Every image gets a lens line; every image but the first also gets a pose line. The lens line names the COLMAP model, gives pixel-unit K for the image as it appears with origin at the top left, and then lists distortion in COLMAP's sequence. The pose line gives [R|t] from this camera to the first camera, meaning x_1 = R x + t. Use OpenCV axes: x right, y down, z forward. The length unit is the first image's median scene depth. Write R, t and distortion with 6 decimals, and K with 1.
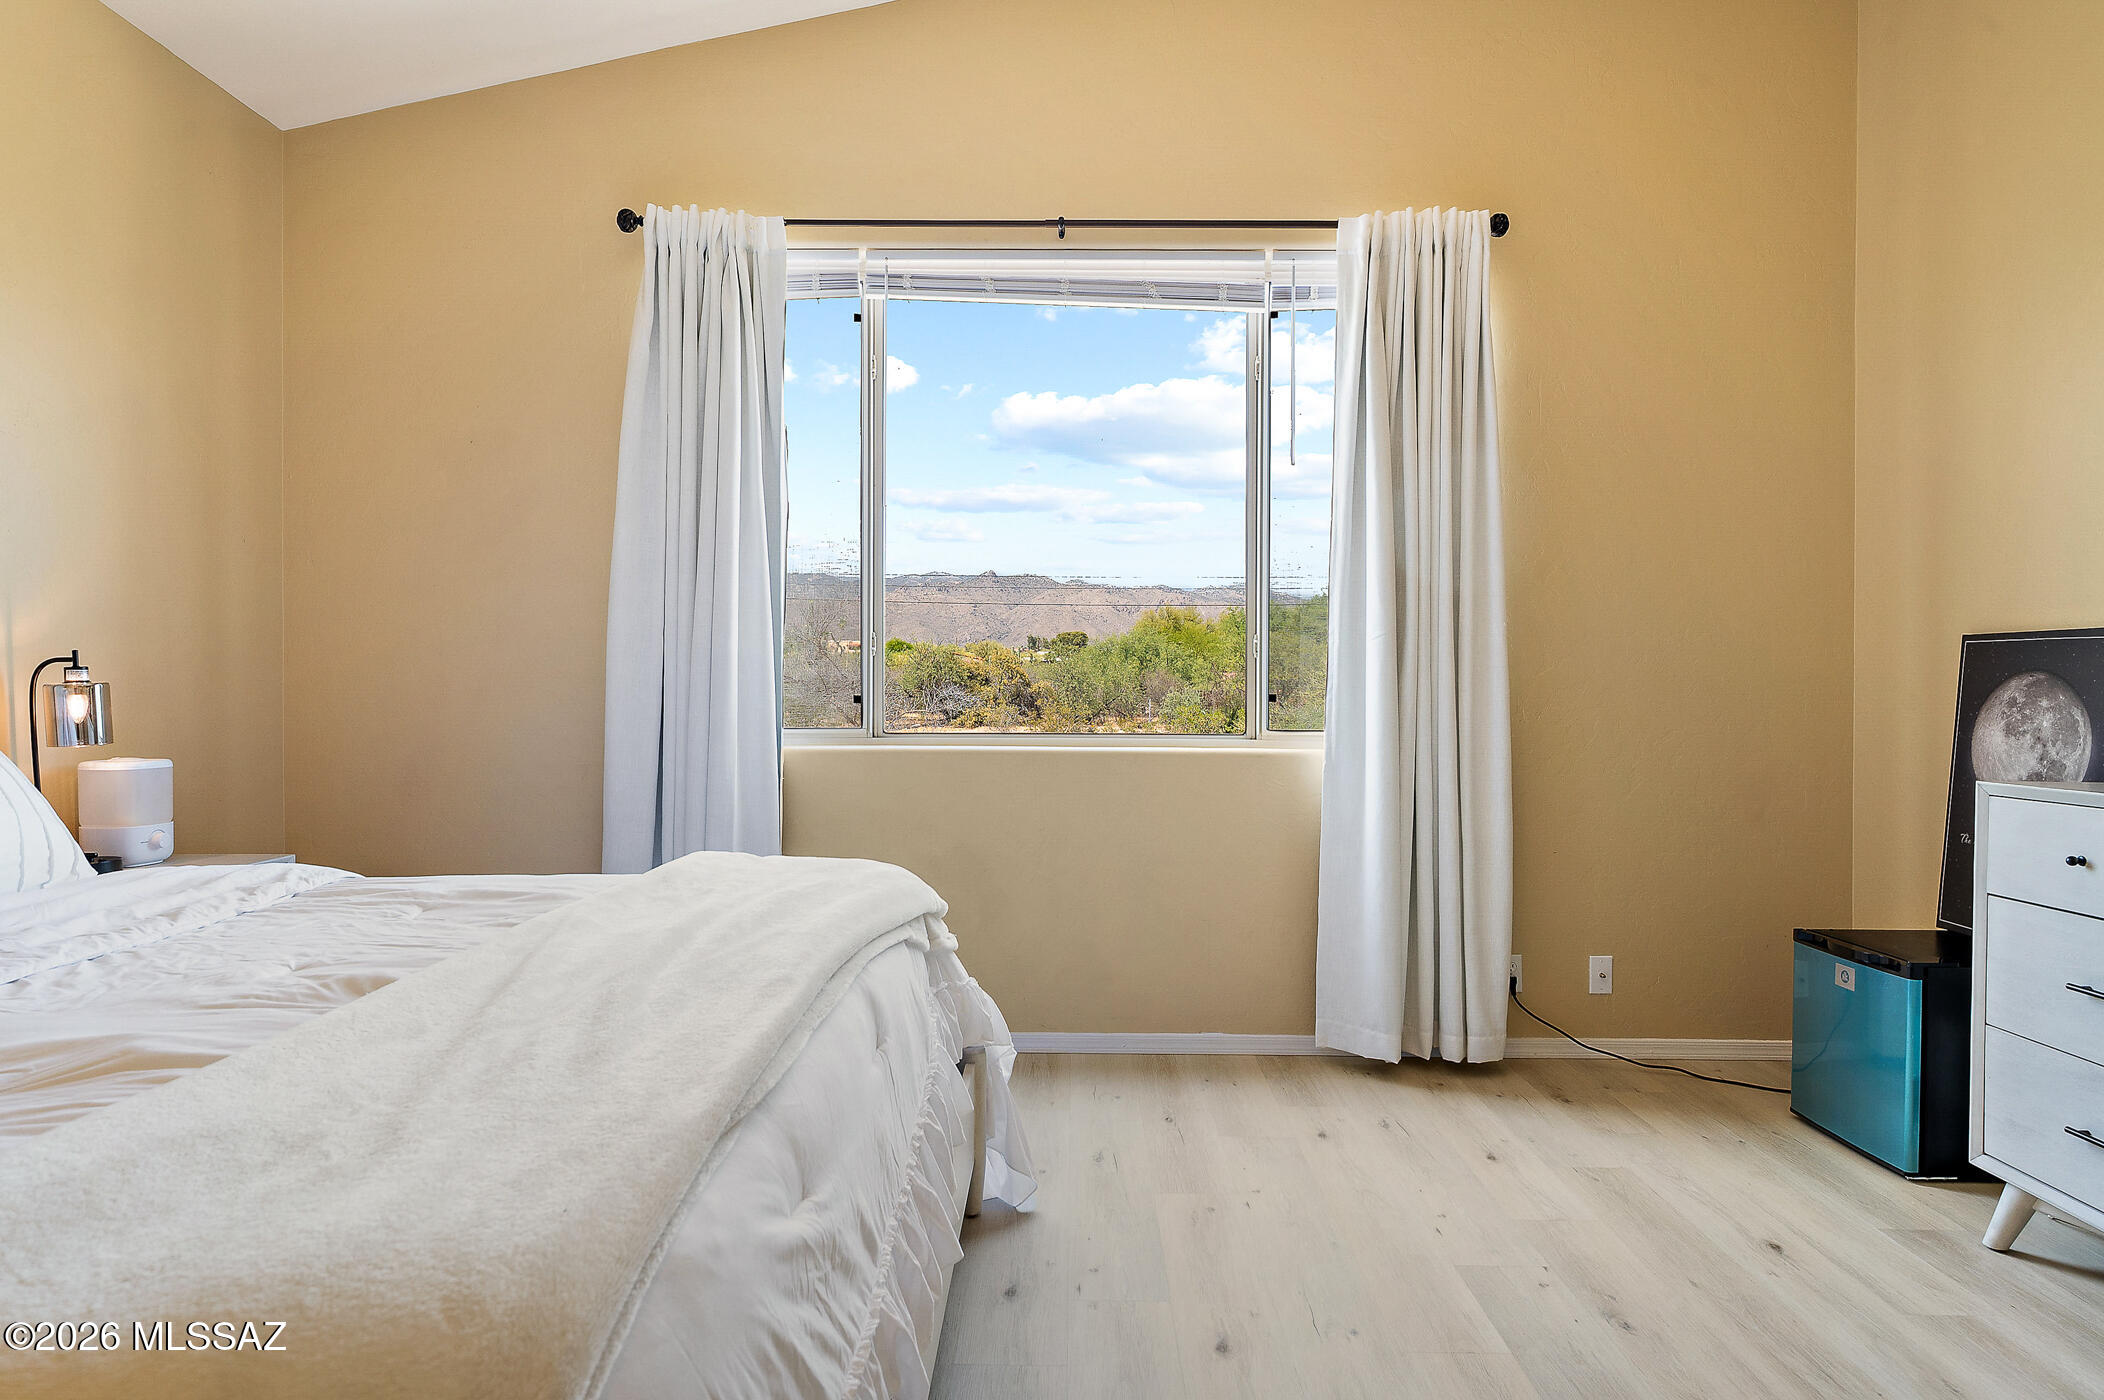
lens RADIAL K [[1247.7, 0, 1060.3], [0, 1247.7, 700.0], [0, 0, 1]] dist [-0.001720, 0.000436]
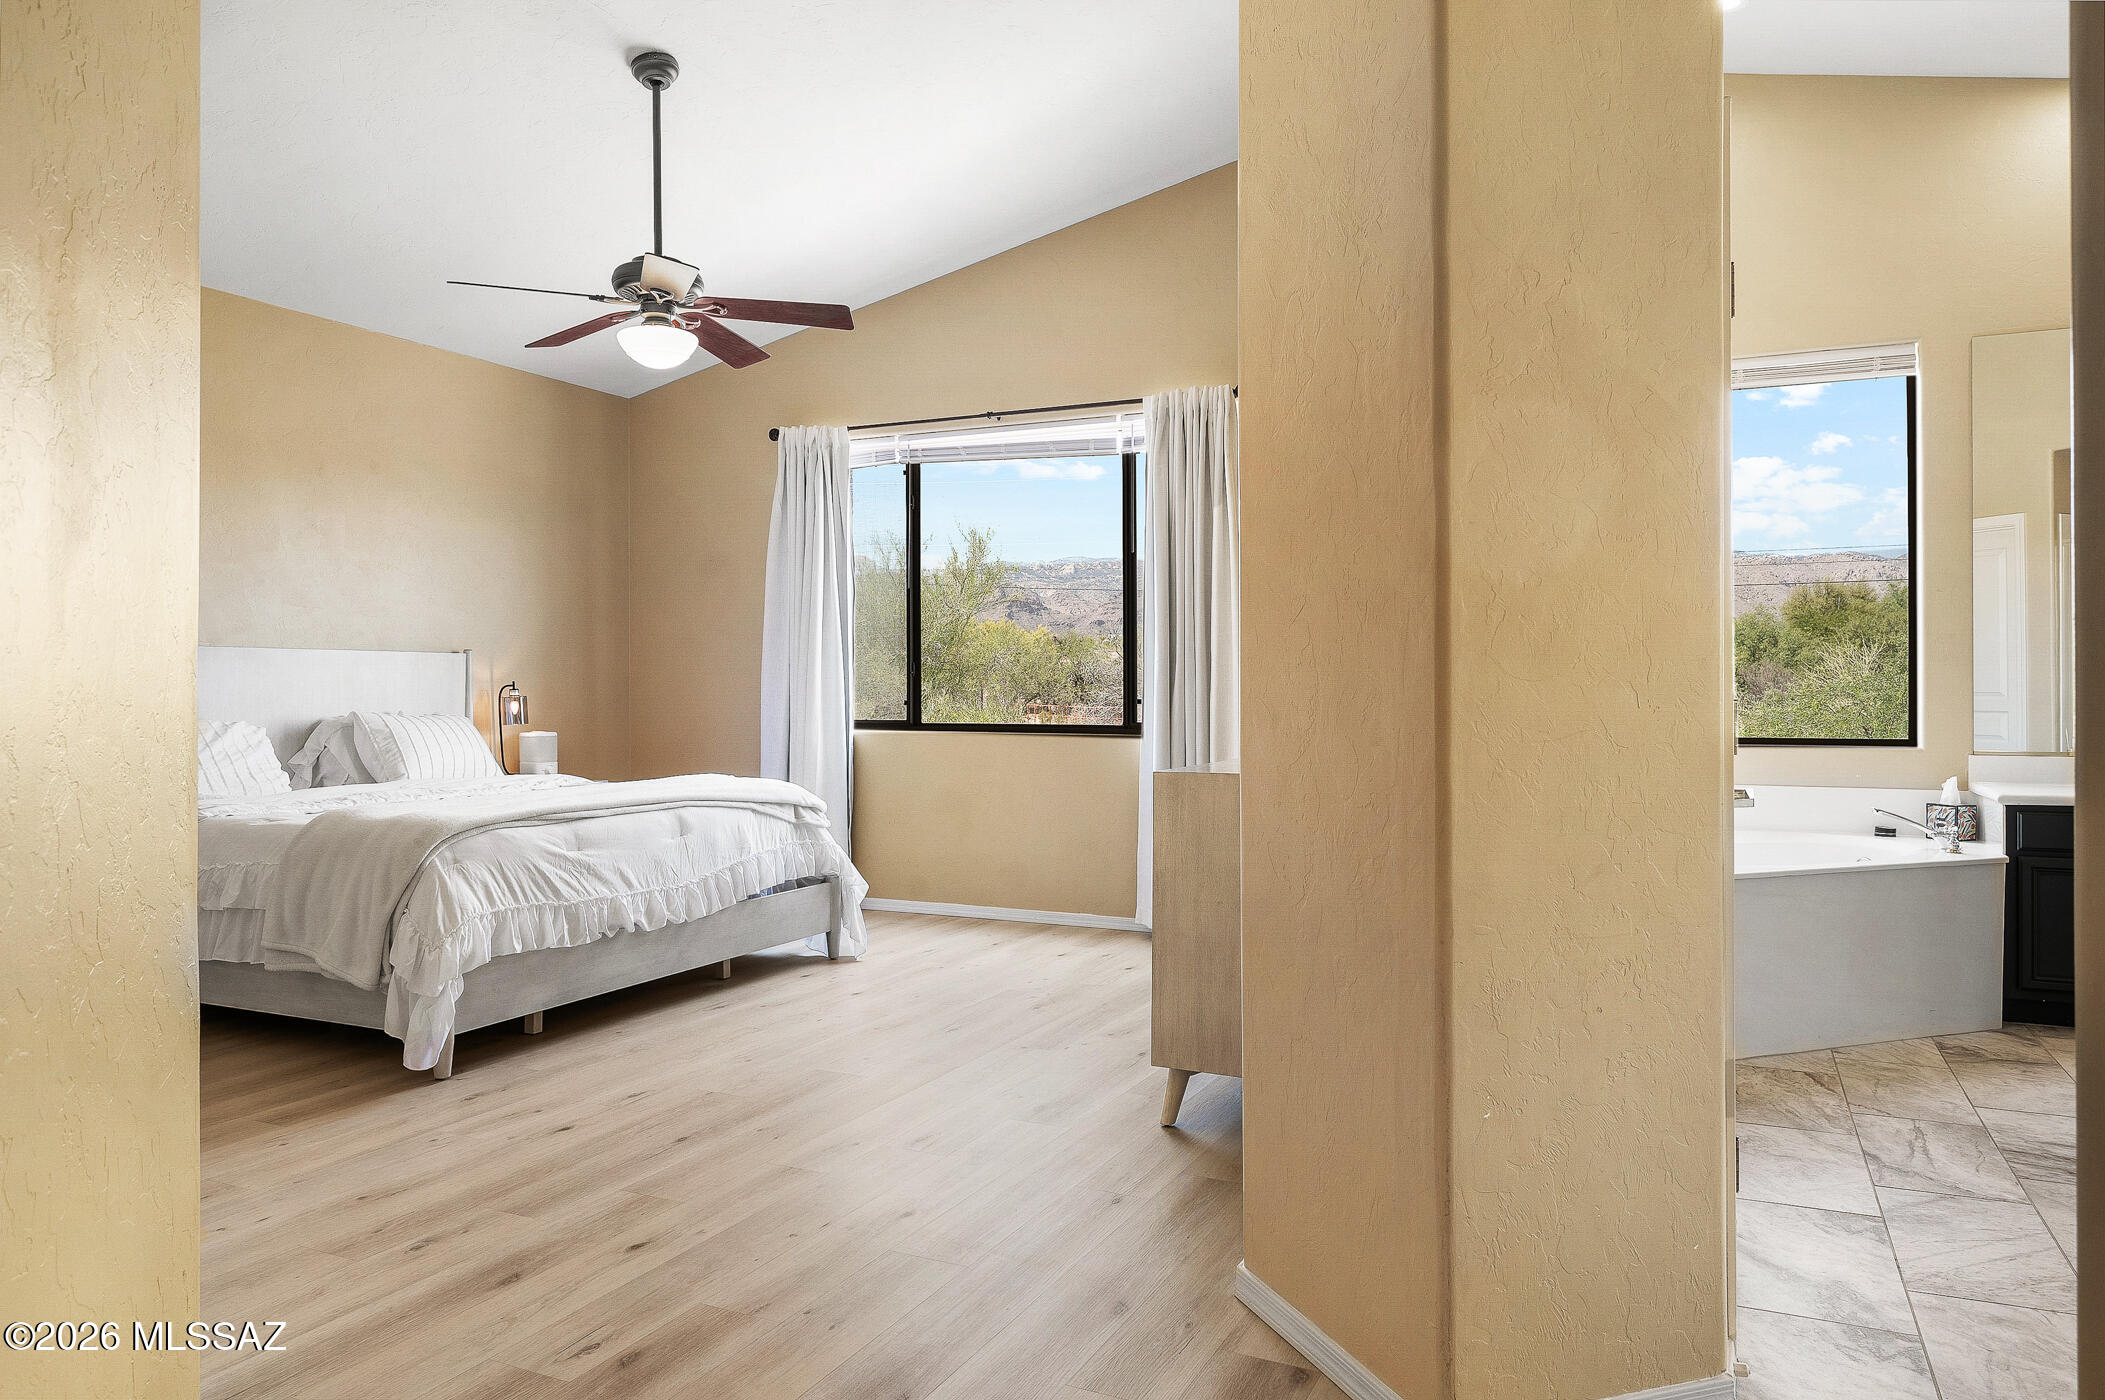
lens RADIAL K [[1402.9, 0, 1053.2], [0, 1402.9, 688.5], [0, 0, 1]] dist [-0.003479, 0.001458]
pose [[0.904128, -0.004482, -0.427239, 0.848197], [0.001293, 0.999969, -0.007753, -0.005213], [0.427261, 0.006457, 0.904105, -0.625004]]
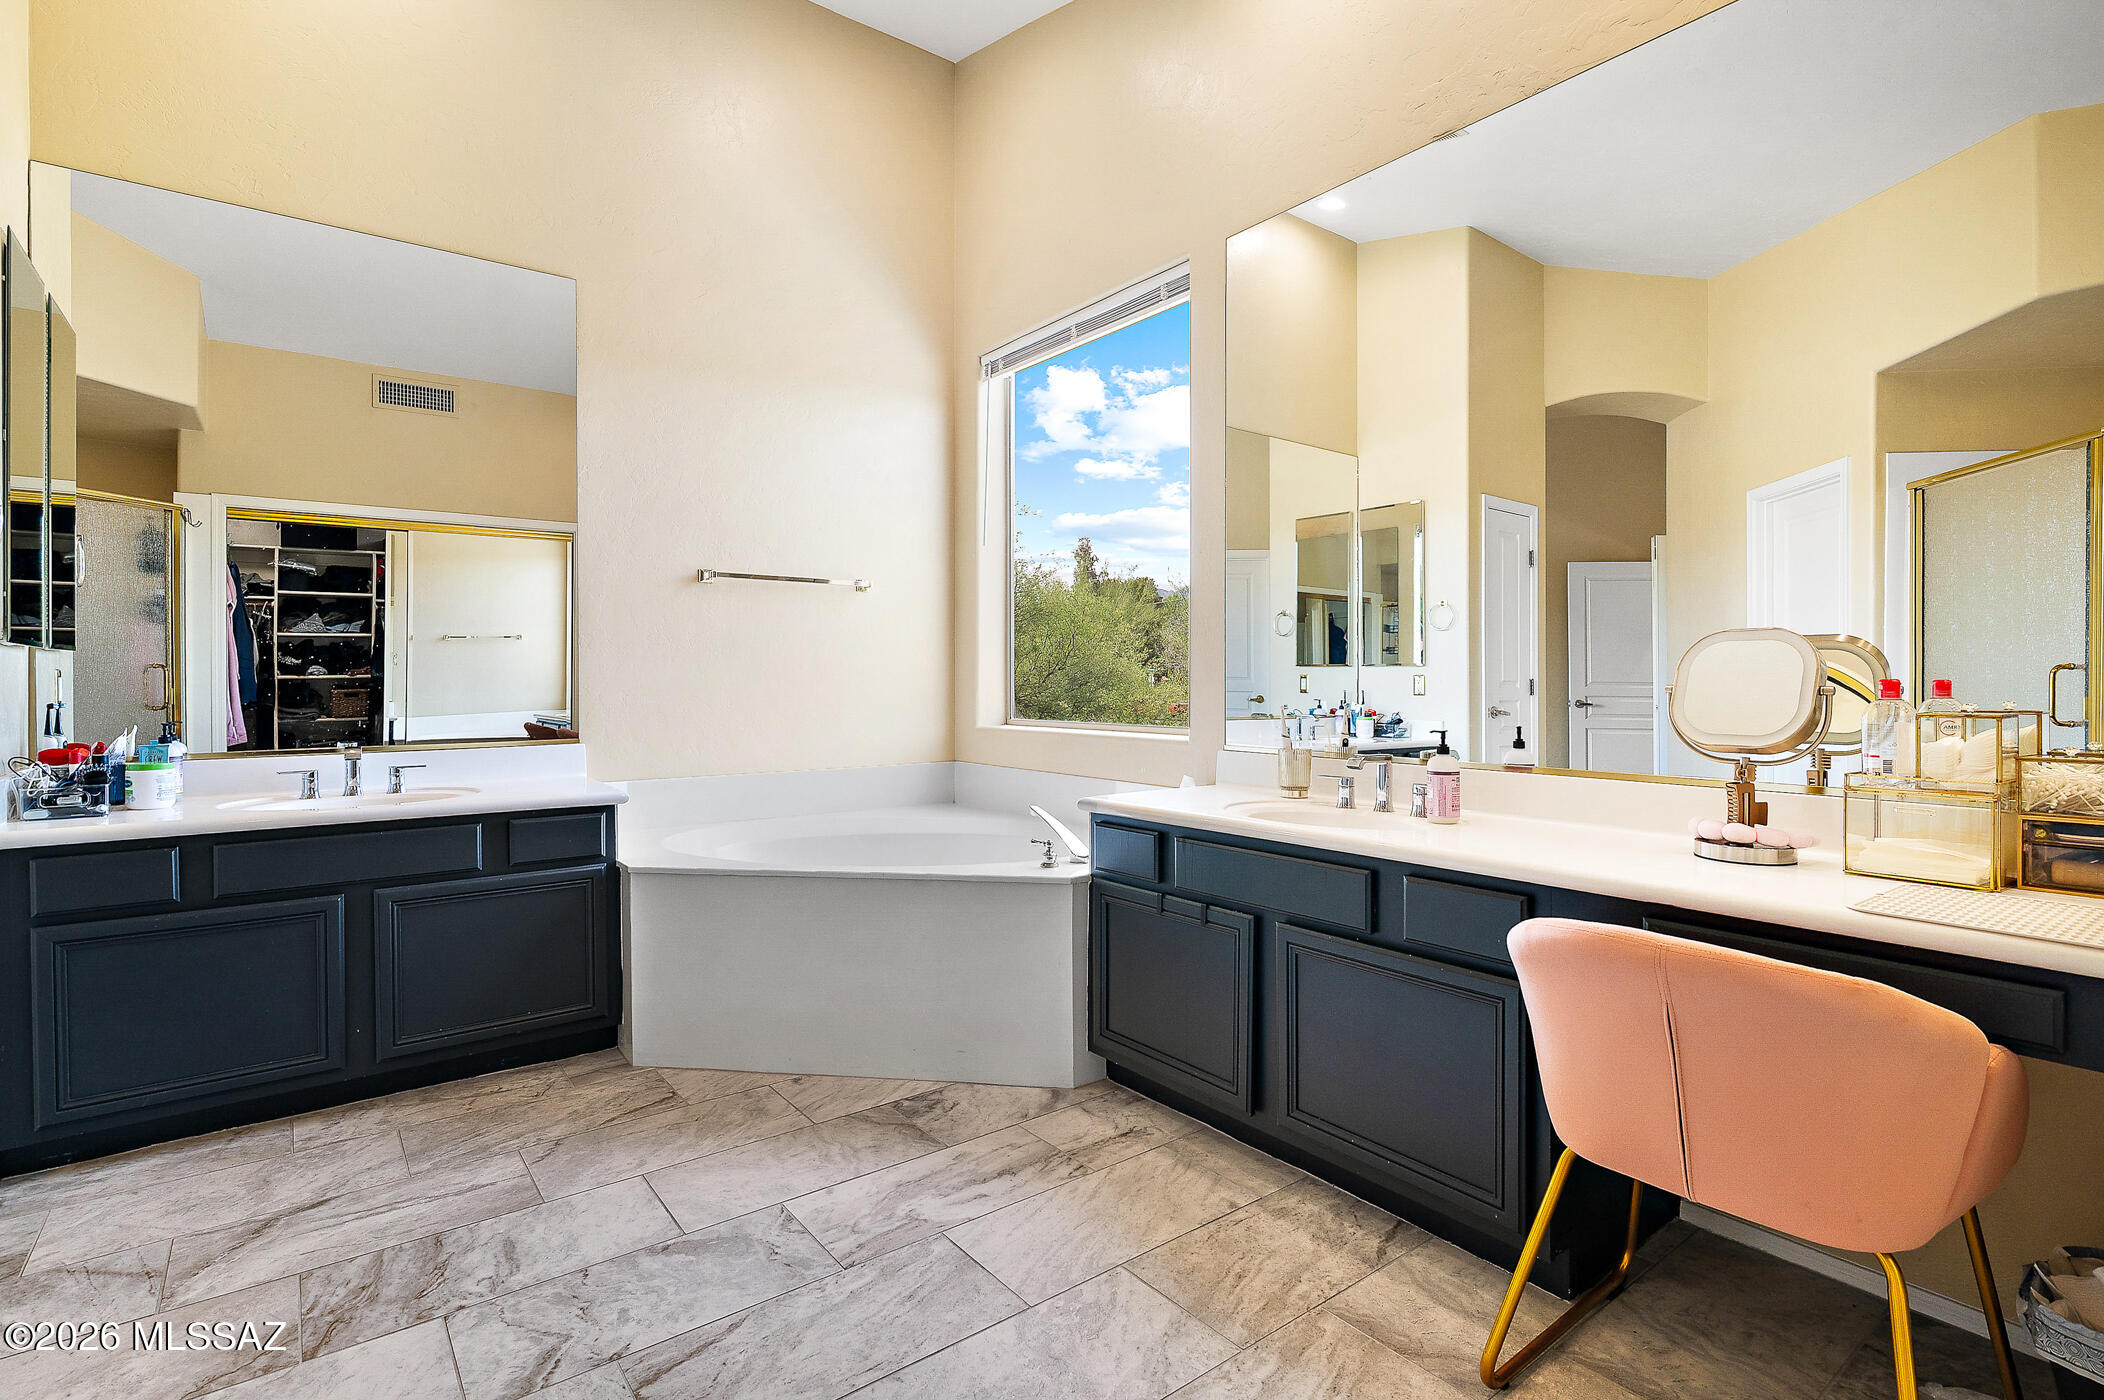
lens RADIAL K [[1002.0, 0, 1059.3], [0, 1002.0, 689.6], [0, 0, 1]] dist [0.001242, -0.000556]
pose [[0.611137, 0.003926, -0.791515, 1.707820], [-0.005035, 0.999987, 0.001072, 0.001312], [0.791509, 0.003330, 0.611149, 0.505036]]
